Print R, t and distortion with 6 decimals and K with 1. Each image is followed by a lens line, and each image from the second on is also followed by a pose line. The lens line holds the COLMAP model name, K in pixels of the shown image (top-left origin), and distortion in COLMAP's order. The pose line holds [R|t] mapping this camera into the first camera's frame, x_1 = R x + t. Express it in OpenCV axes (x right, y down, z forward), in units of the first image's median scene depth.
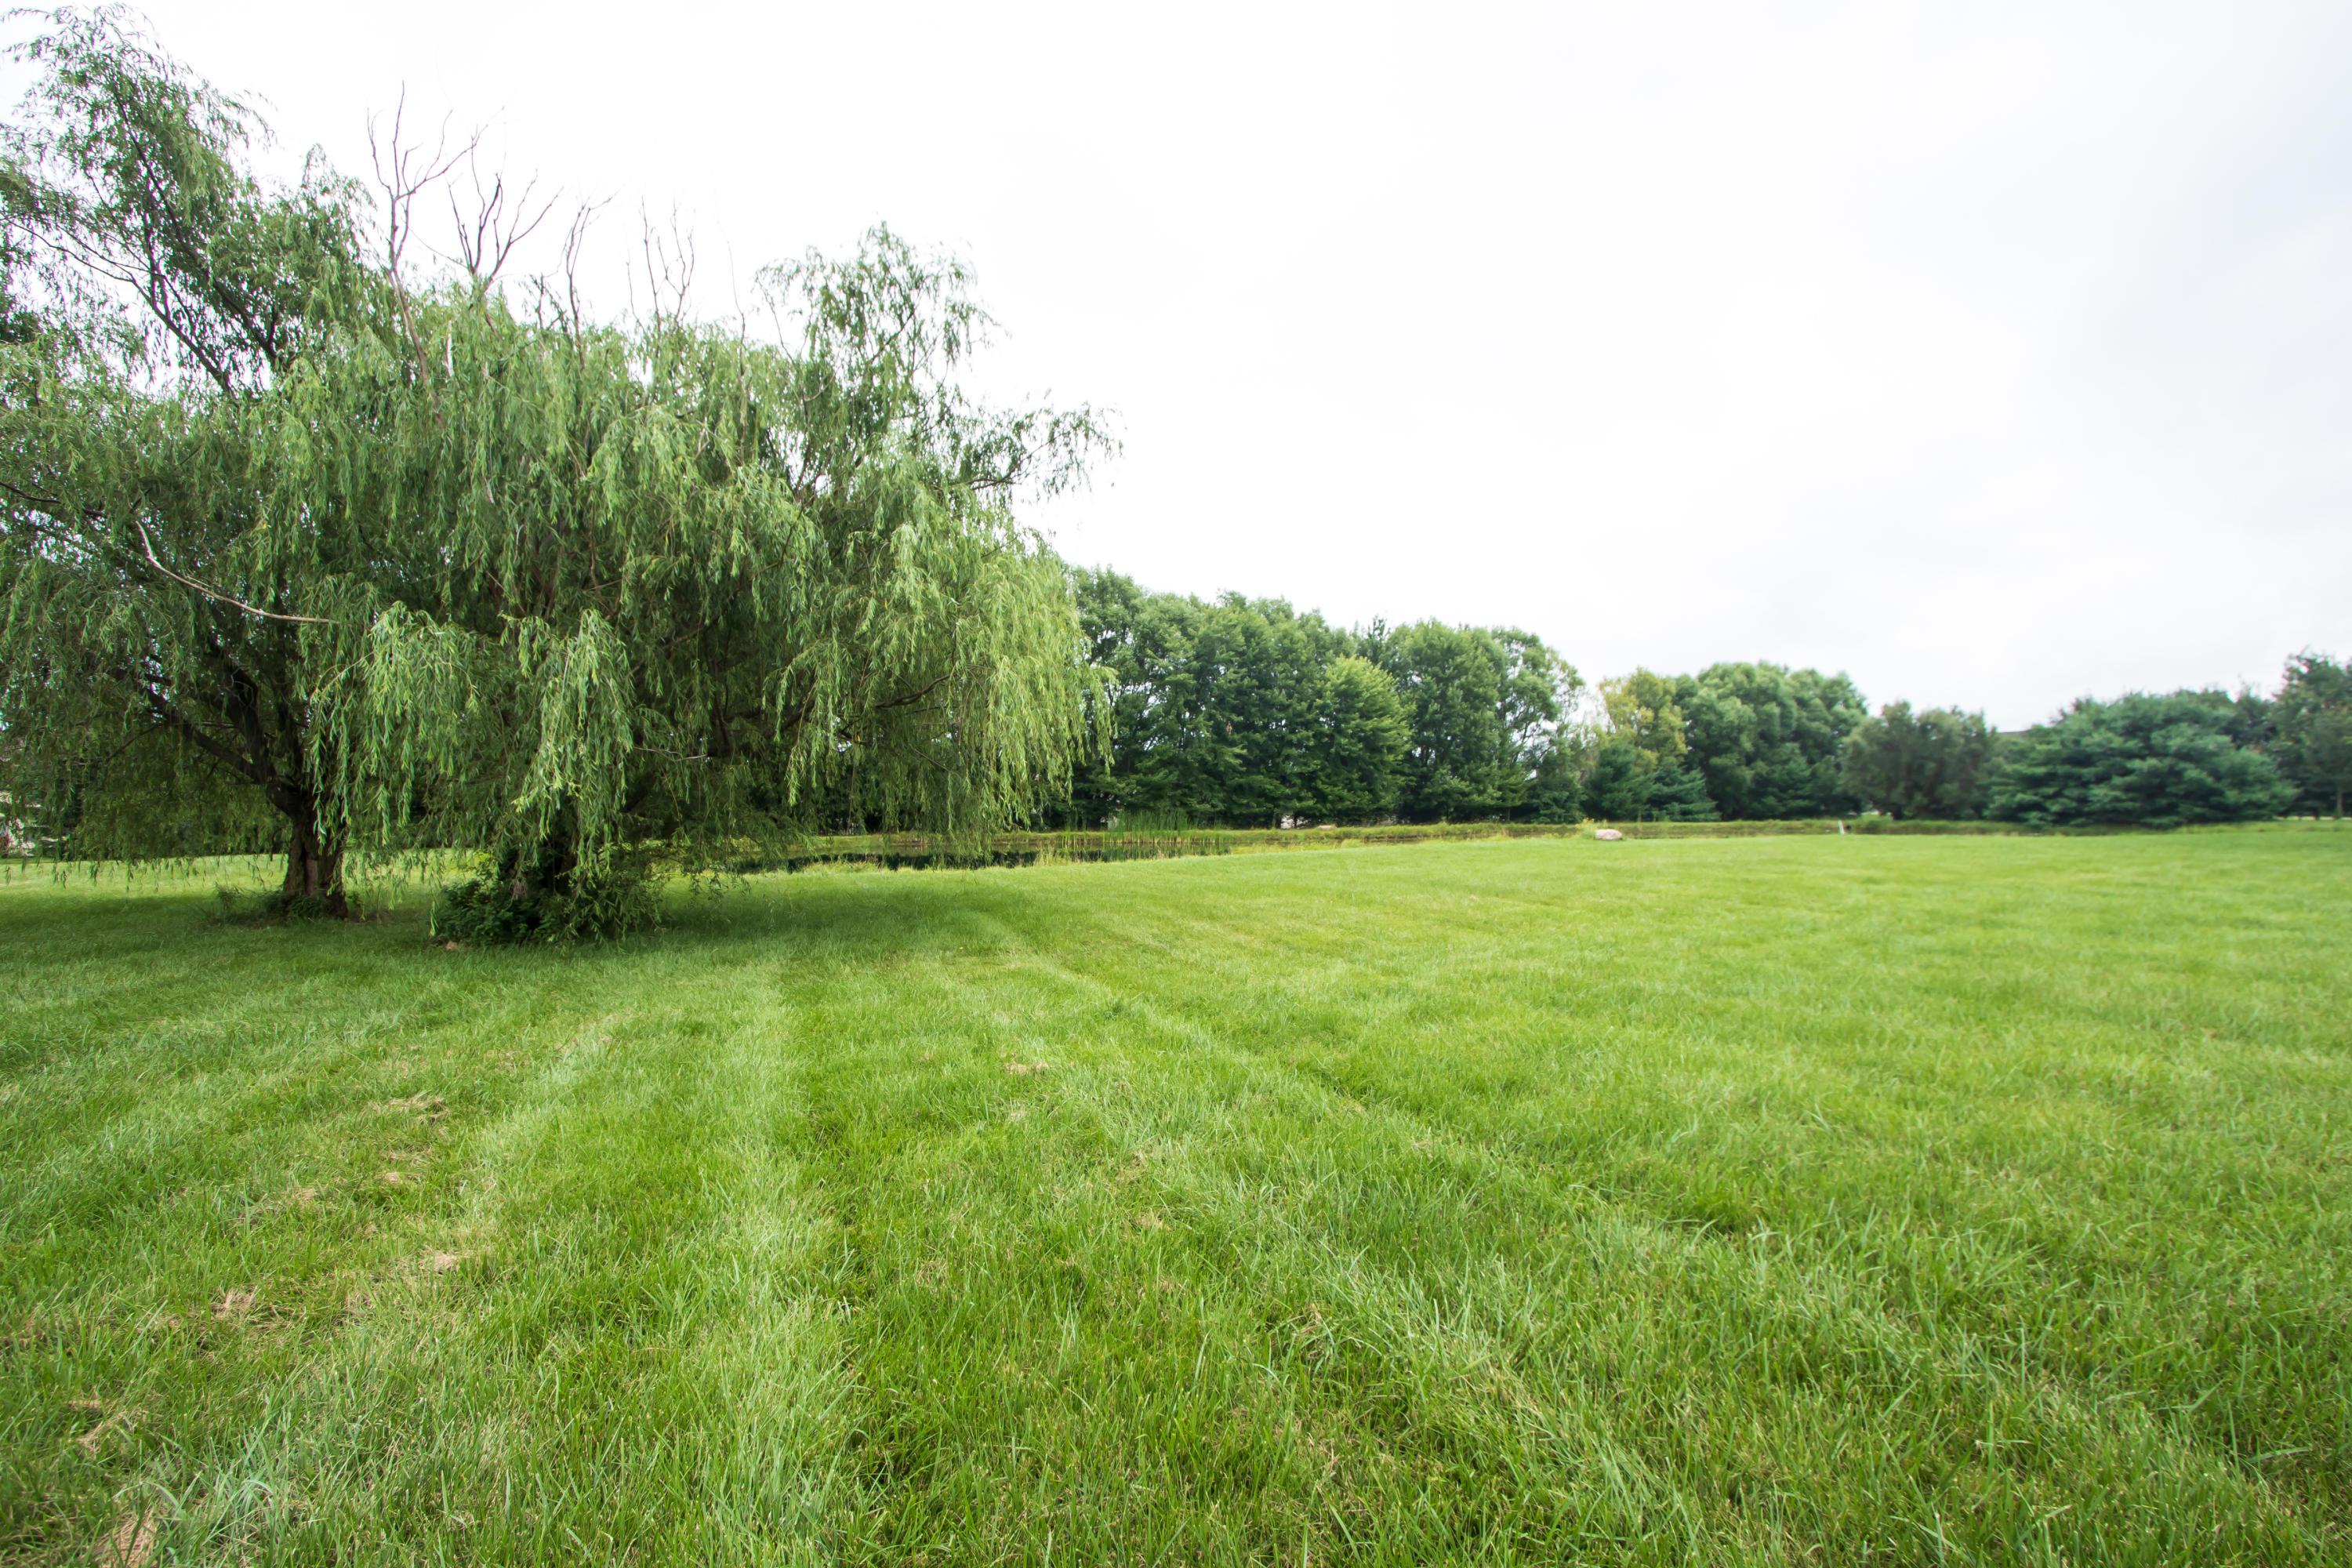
lens RADIAL K [[1082.3, 0, 1211.1], [0, 1082.3, 767.1], [0, 0, 1]] dist [-0.009738, 0.001438]
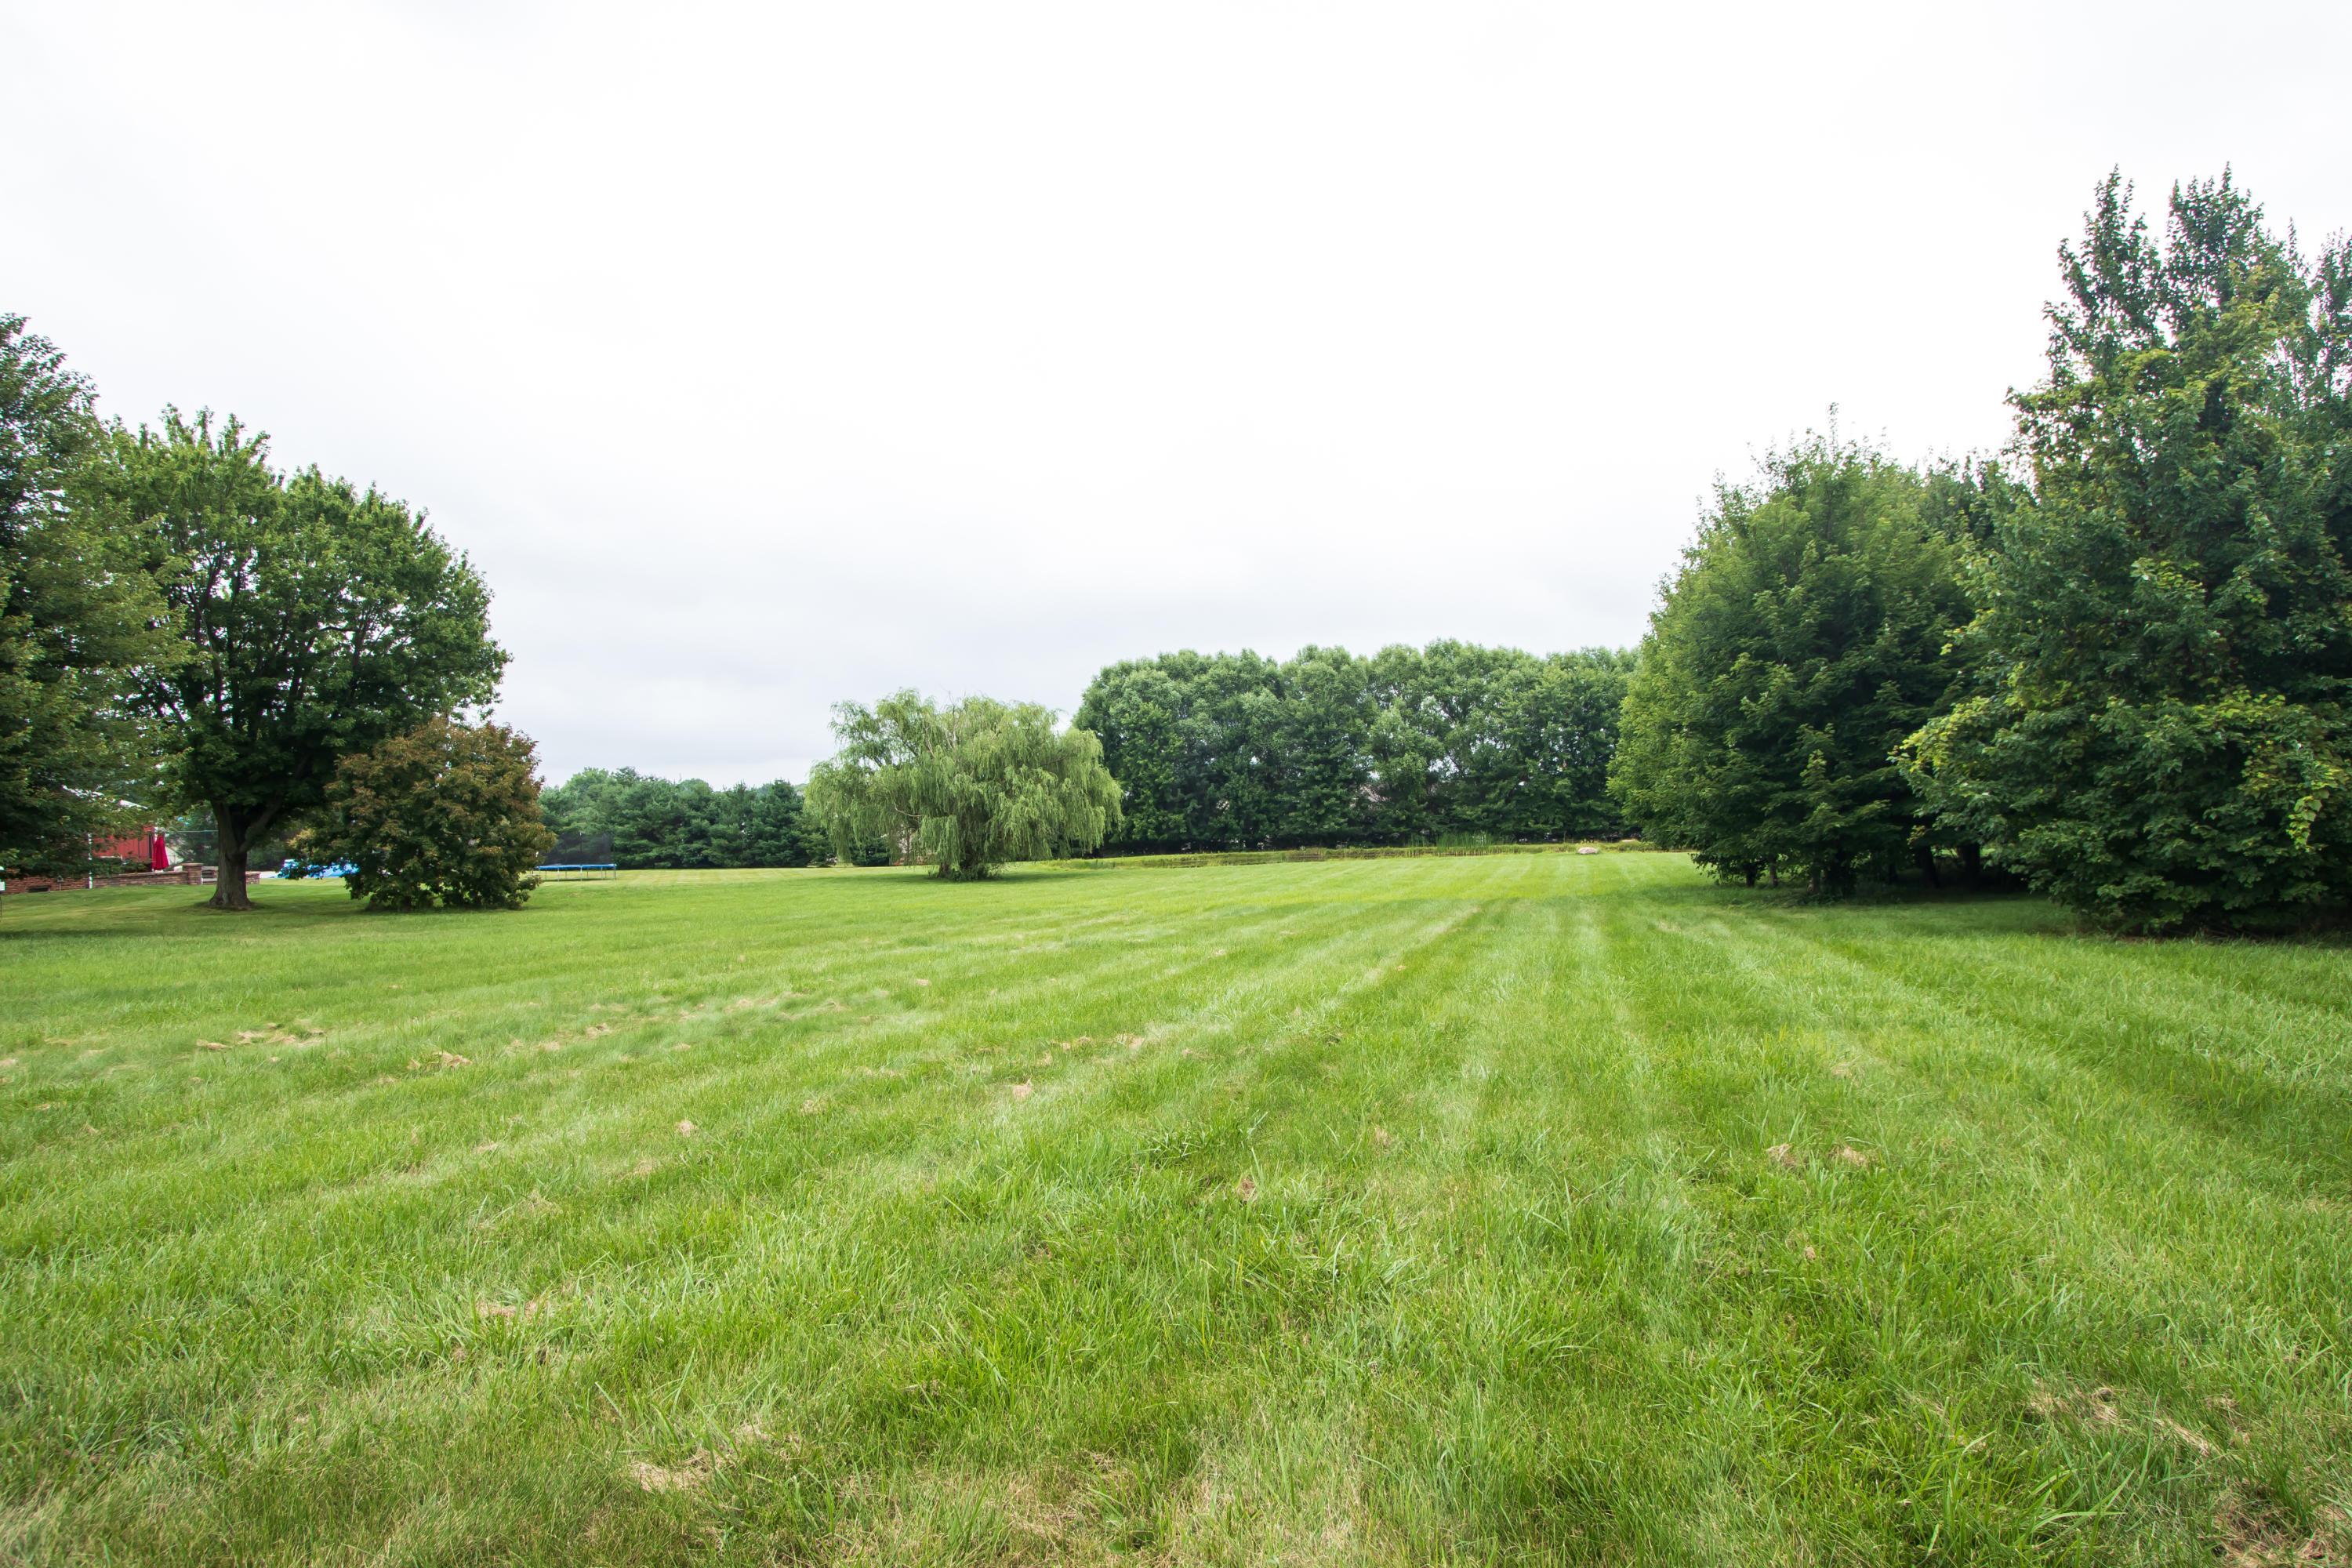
lens RADIAL K [[1335.9, 0, 1175.5], [0, 1335.9, 799.0], [0, 0, 1]] dist [-0.008931, 0.001802]
pose [[0.753232, -0.028121, -0.657153, 0.654888], [0.049956, 0.998646, 0.014526, -0.038066], [0.655855, -0.043770, 0.753617, -0.457818]]
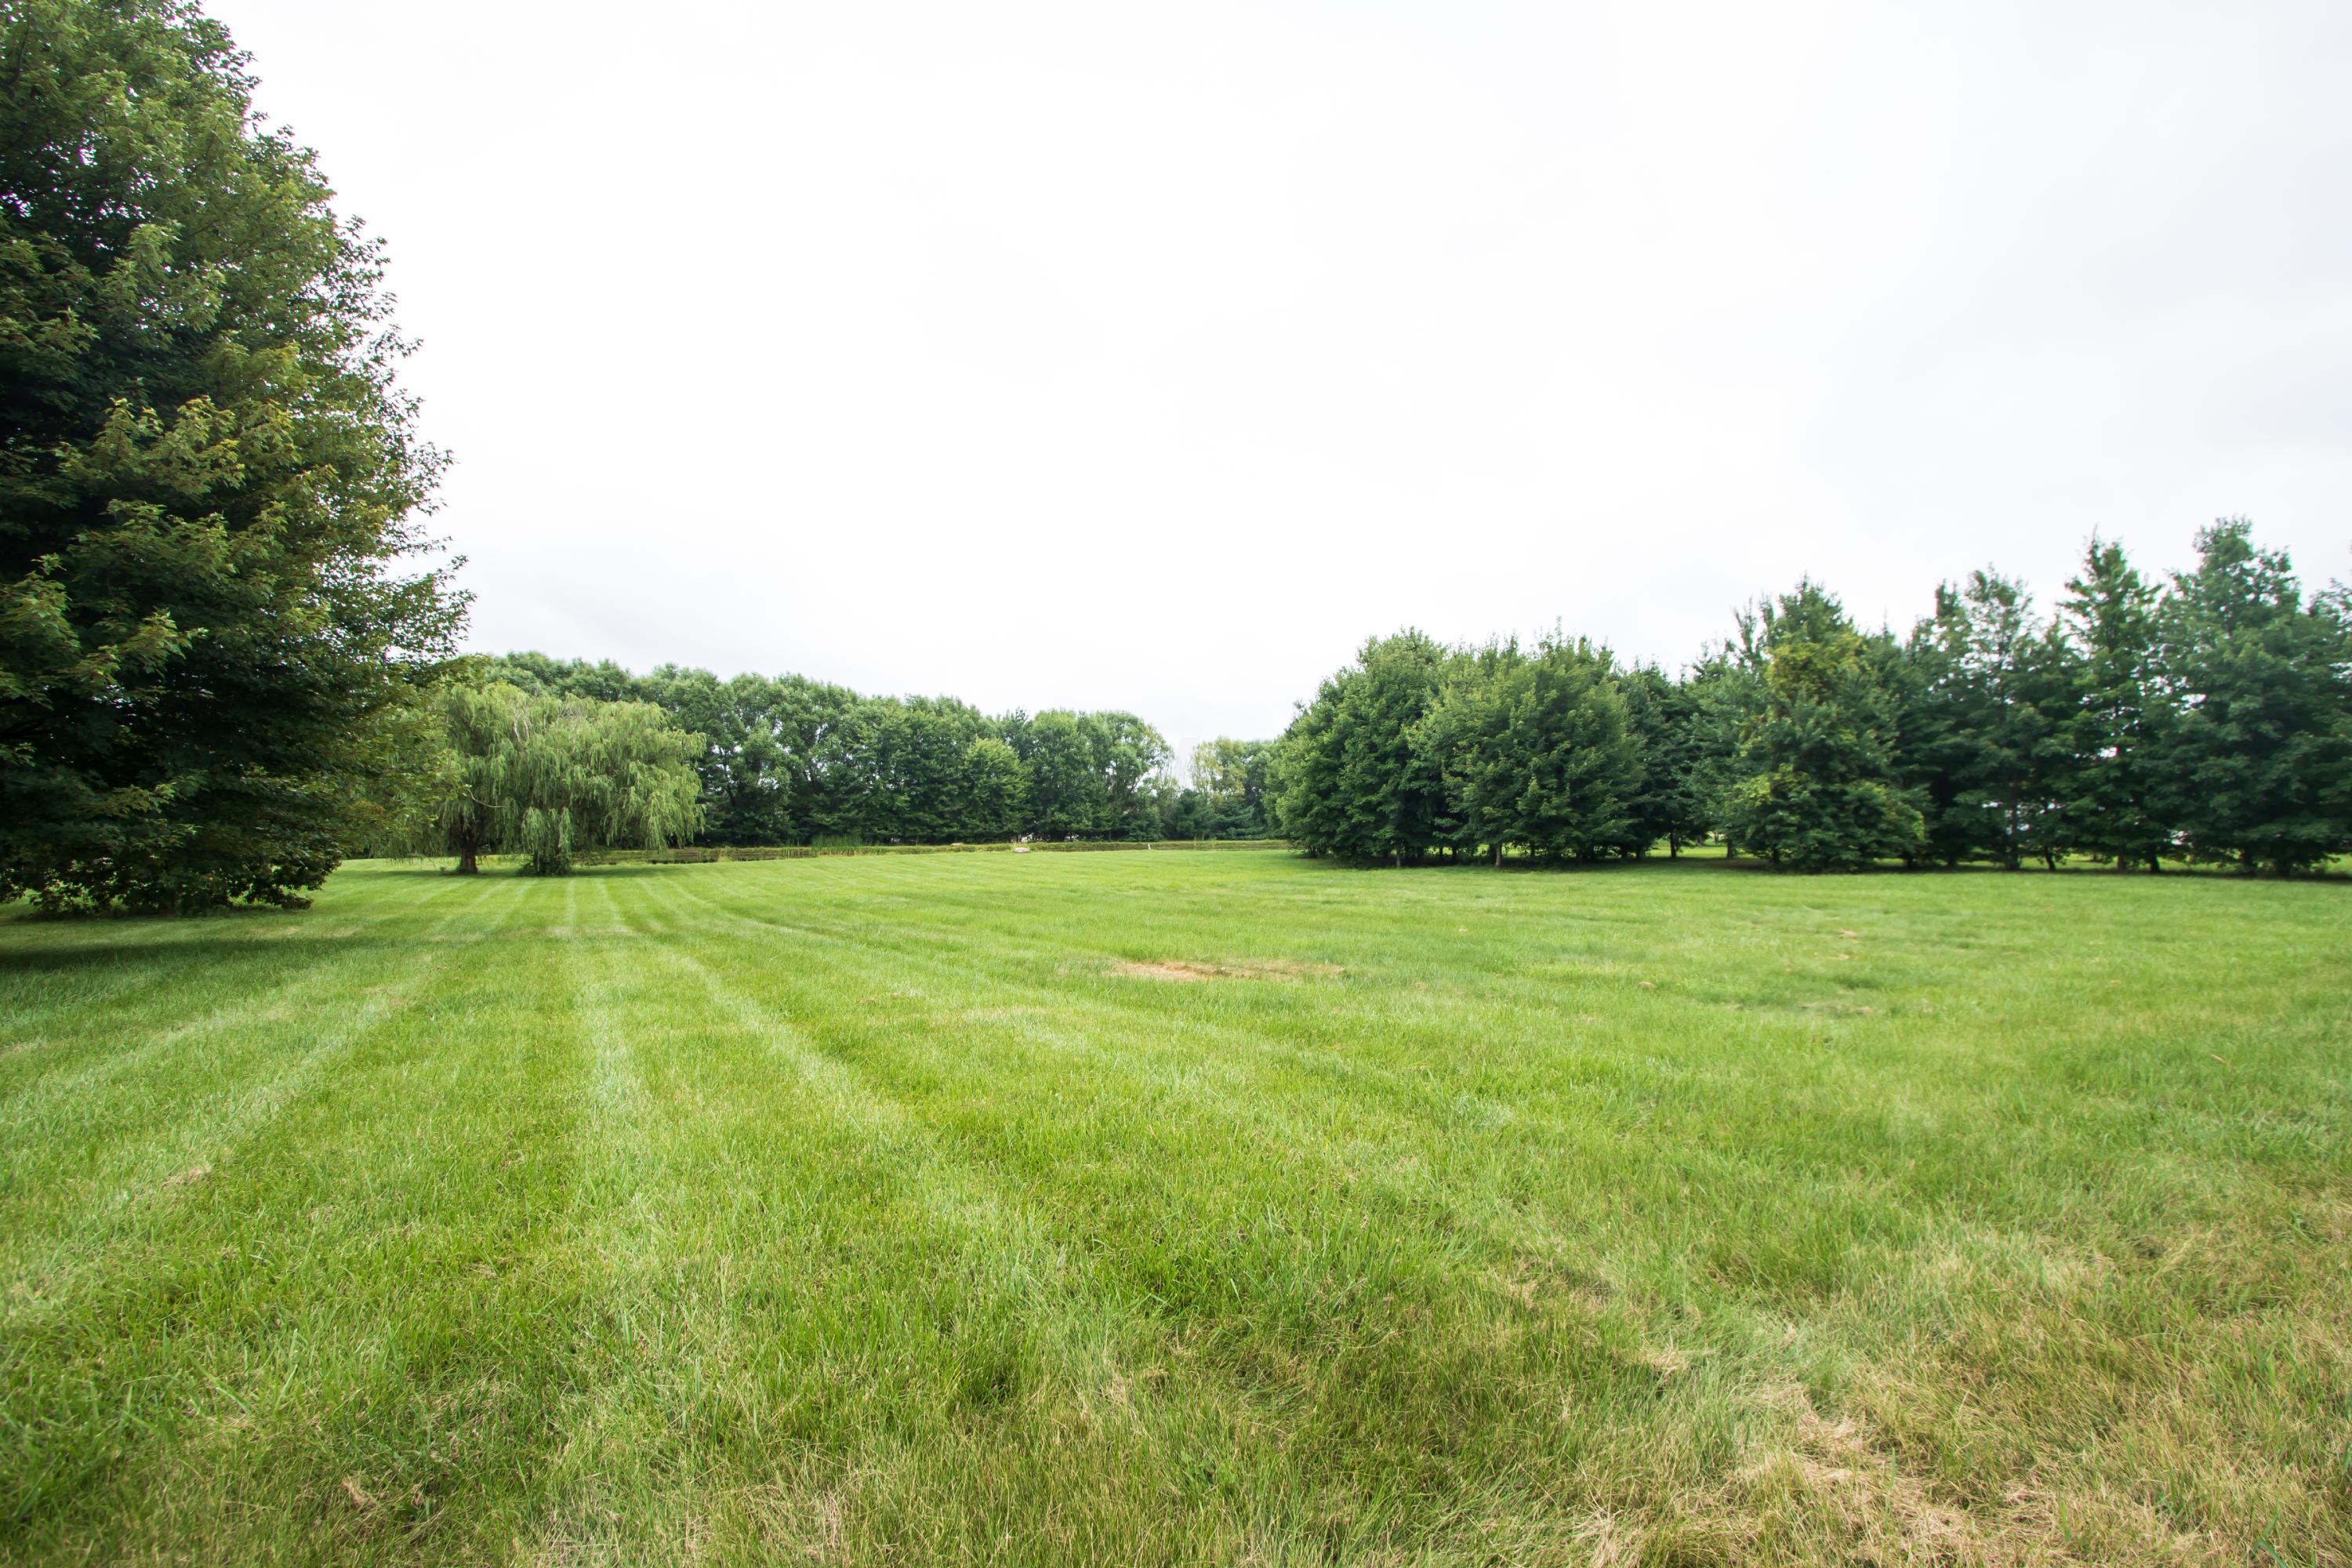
lens RADIAL K [[1082.3, 0, 1203.5], [0, 1082.3, 773.4], [0, 0, 1]] dist [-0.009738, 0.001438]
pose [[0.993709, 0.007058, 0.111771, 0.267319], [-0.006559, 0.999967, -0.004834, -0.043581], [-0.111801, 0.004070, 0.993722, -0.635516]]
